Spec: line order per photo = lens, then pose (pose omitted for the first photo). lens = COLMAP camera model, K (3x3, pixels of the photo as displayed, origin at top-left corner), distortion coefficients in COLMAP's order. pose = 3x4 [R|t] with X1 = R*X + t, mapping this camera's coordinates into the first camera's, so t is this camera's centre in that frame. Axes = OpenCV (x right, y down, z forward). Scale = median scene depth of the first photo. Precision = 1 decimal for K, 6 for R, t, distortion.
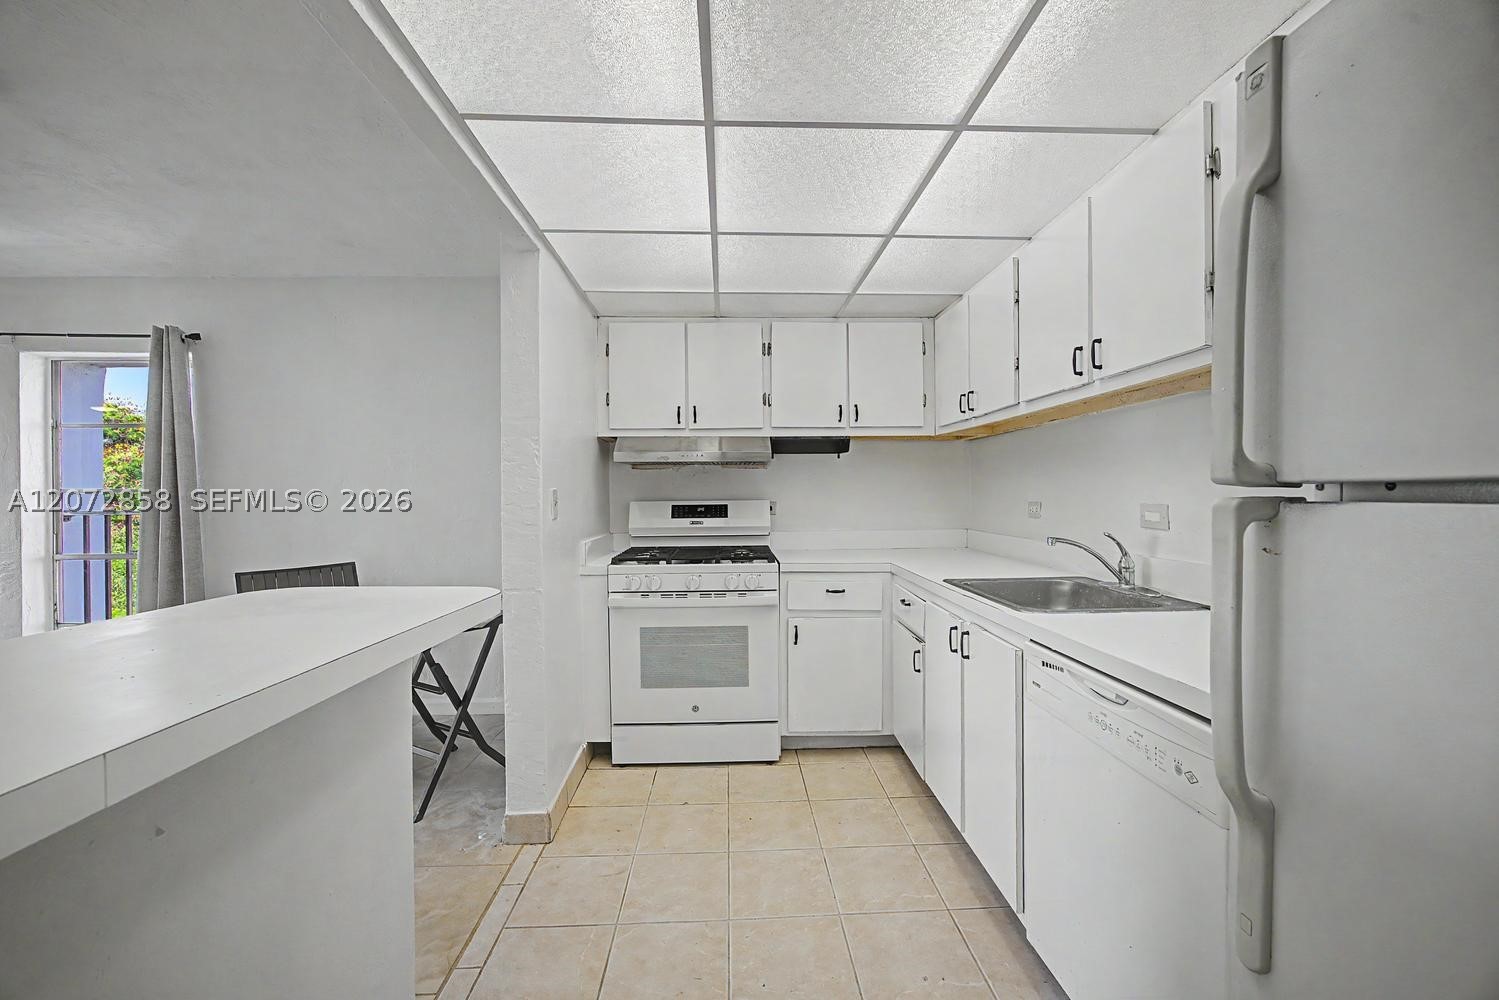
lens RADIAL K [[593.5, 0, 757.7], [0, 593.5, 496.5], [0, 0, 1]] dist [-0.033834, 0.006381]
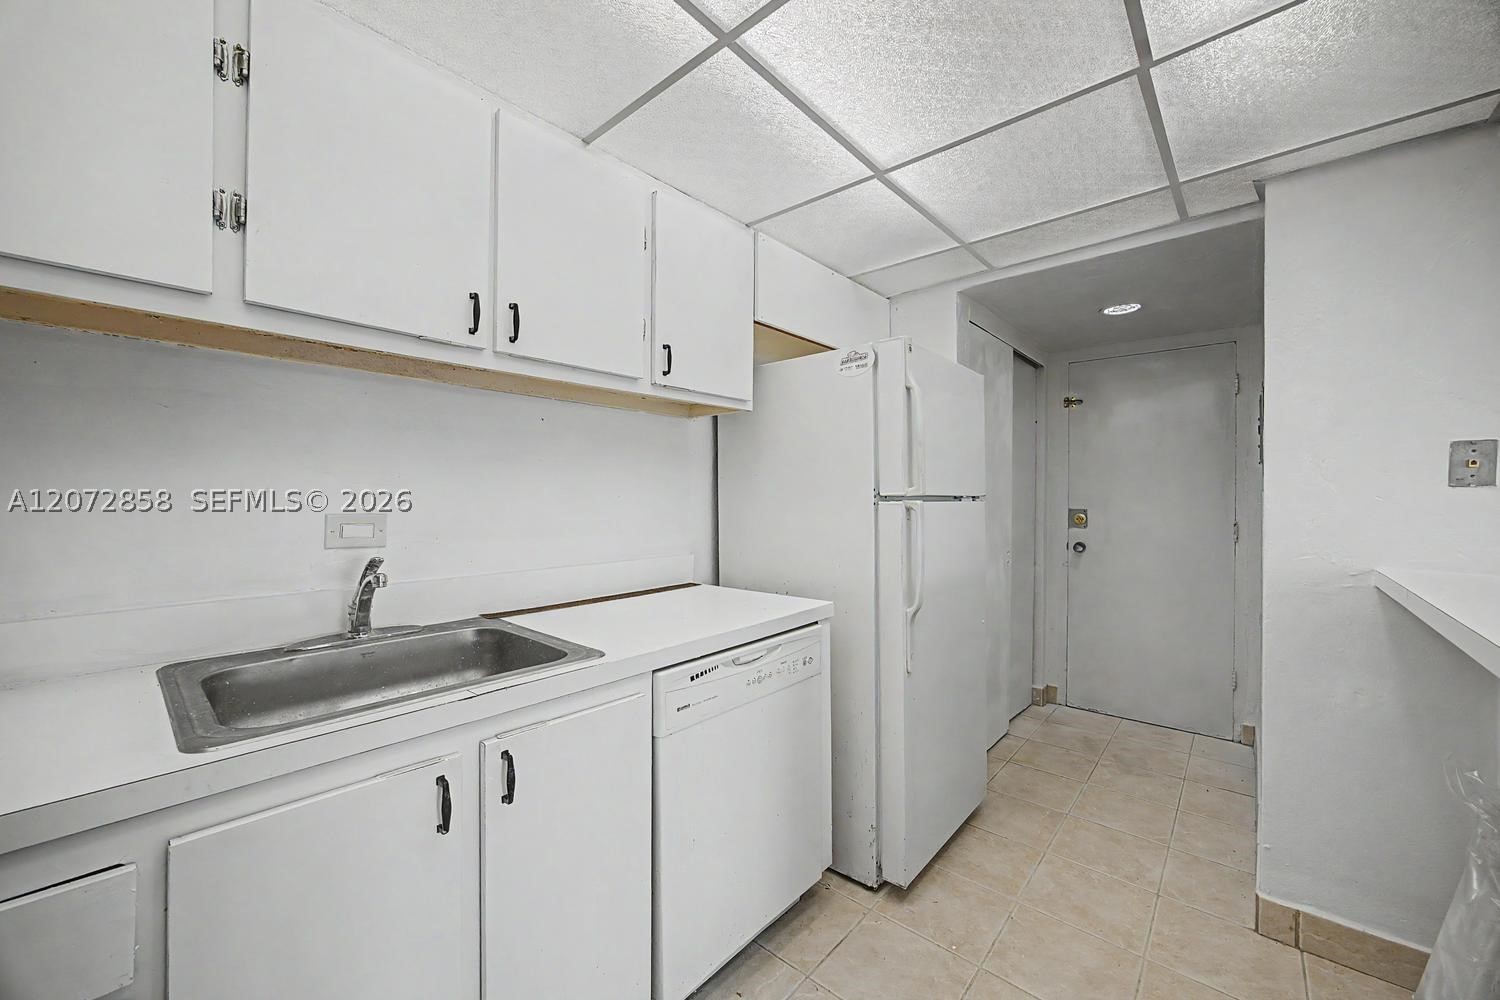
lens RADIAL K [[593.9, 0, 758.2], [0, 593.9, 496.5], [0, 0, 1]] dist [-0.033834, 0.006381]
pose [[-0.737238, 0.005896, 0.675608, -0.124386], [0.003769, 0.999982, -0.004614, -0.002812], [-0.675623, -0.000856, -0.737247, 0.847308]]
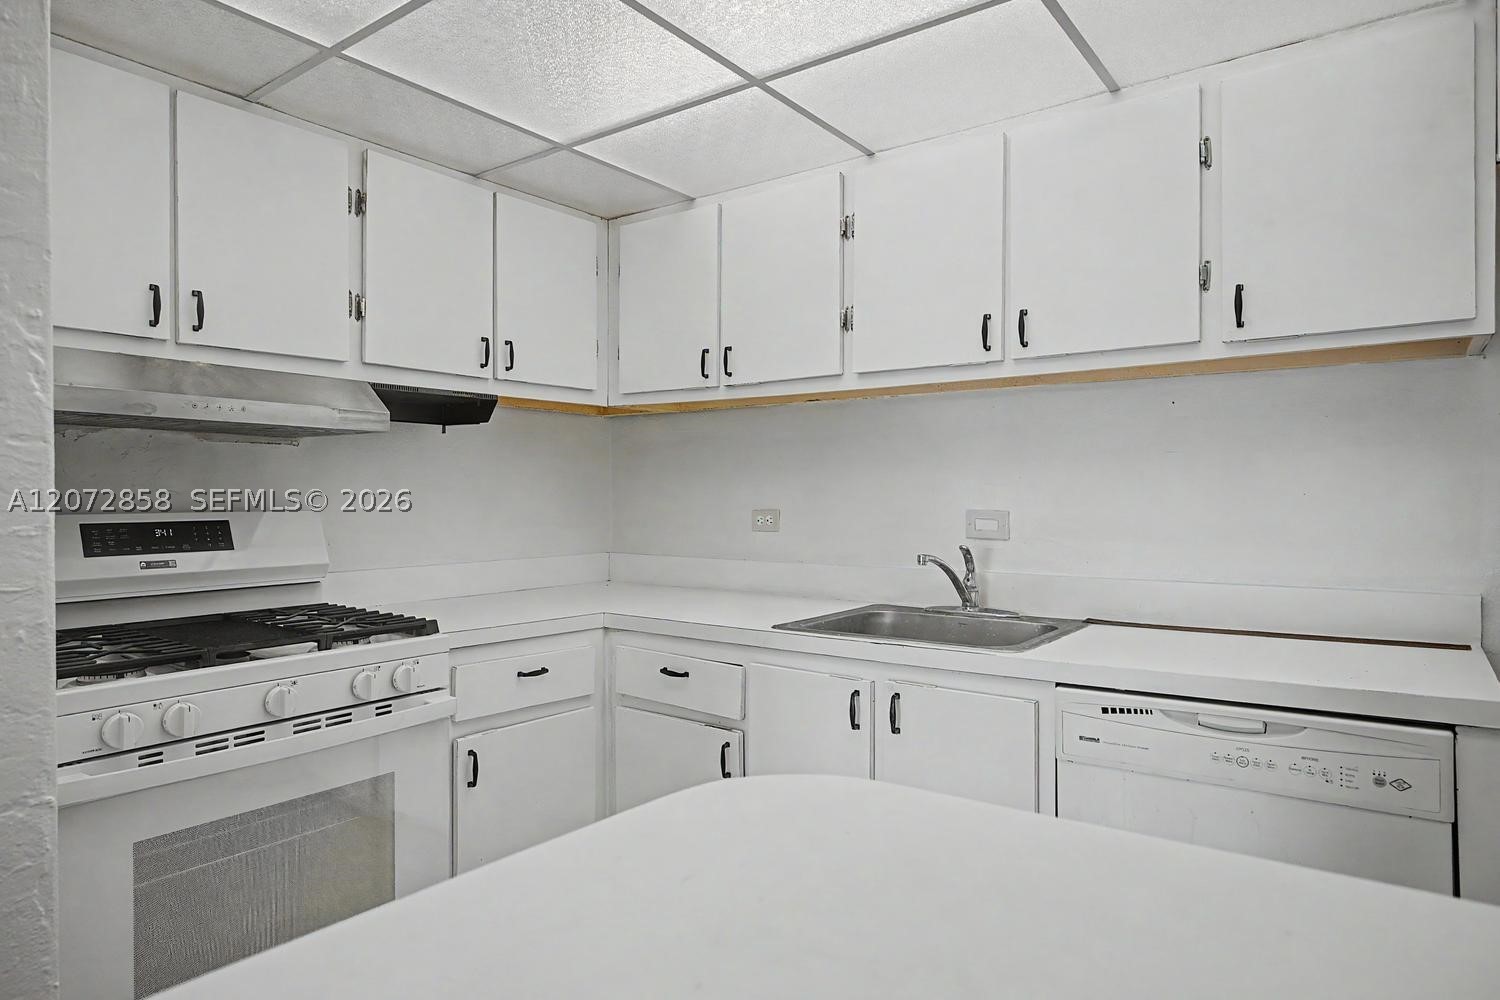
lens RADIAL K [[860.3, 0, 775.2], [0, 860.3, 506.6], [0, 0, 1]] dist [-0.021487, 0.000101]
pose [[0.621962, -0.004582, 0.783034, -0.362703], [0.001804, 0.999989, 0.004419, 0.000847], [-0.783045, -0.001336, 0.621964, 0.325266]]
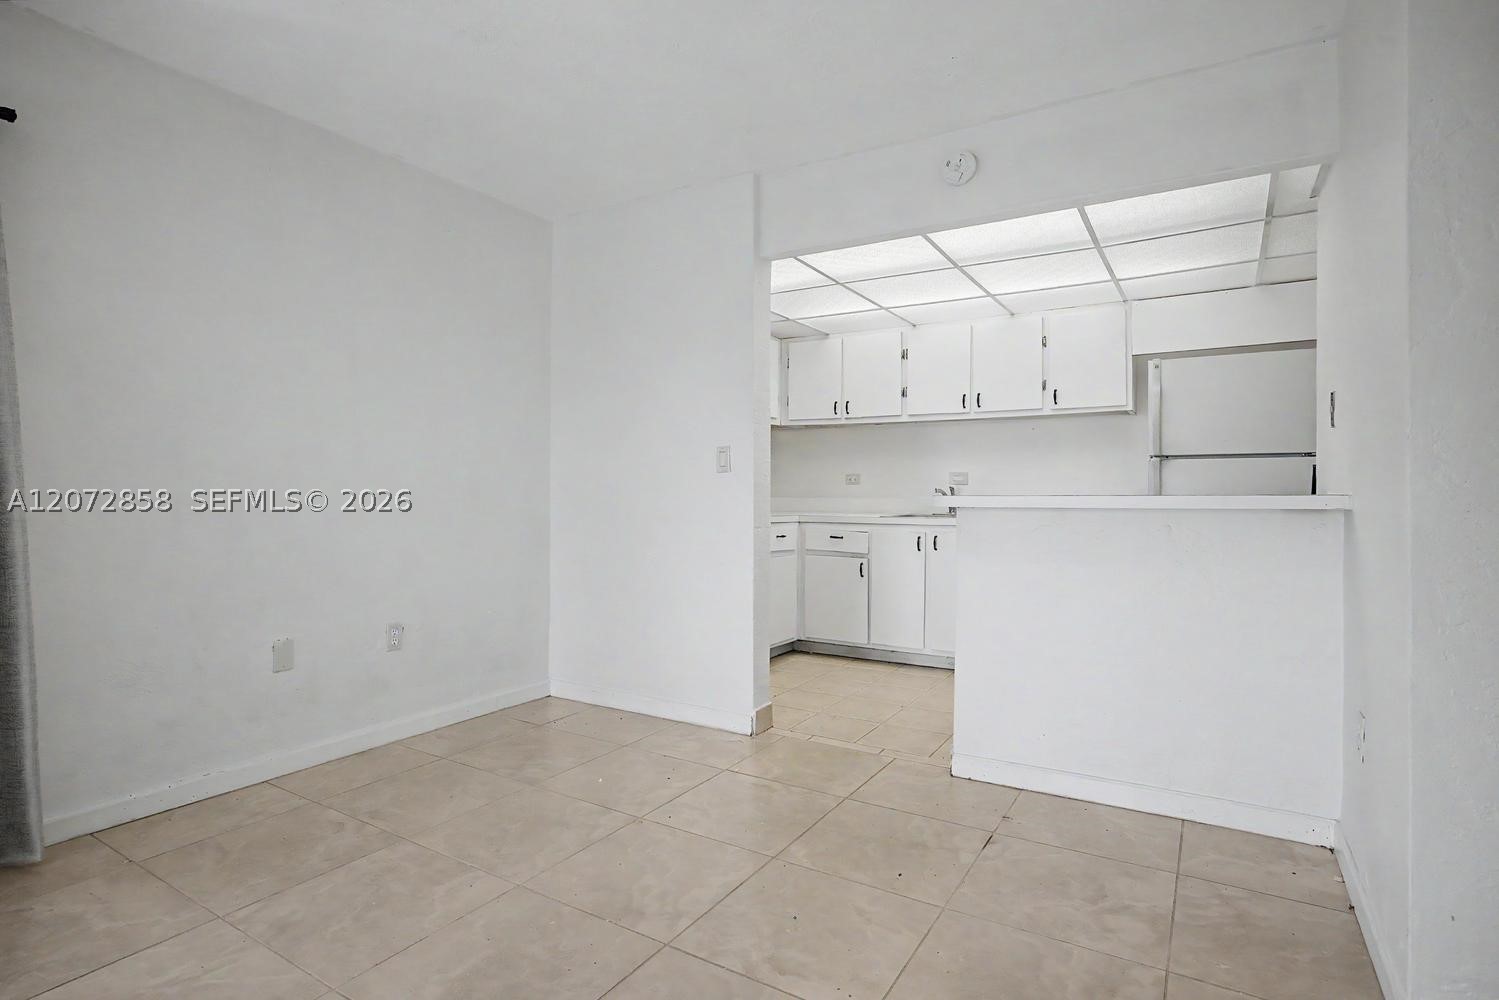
lens RADIAL K [[748.4, 0, 749.5], [0, 748.4, 500.0], [0, 0, 1]] dist [-0.082048, 0.000039]
pose [[0.566328, -0.001695, 0.824178, -1.338563], [-0.001808, 0.999993, 0.003299, 0.072420], [-0.824178, -0.003359, 0.566321, 0.091787]]
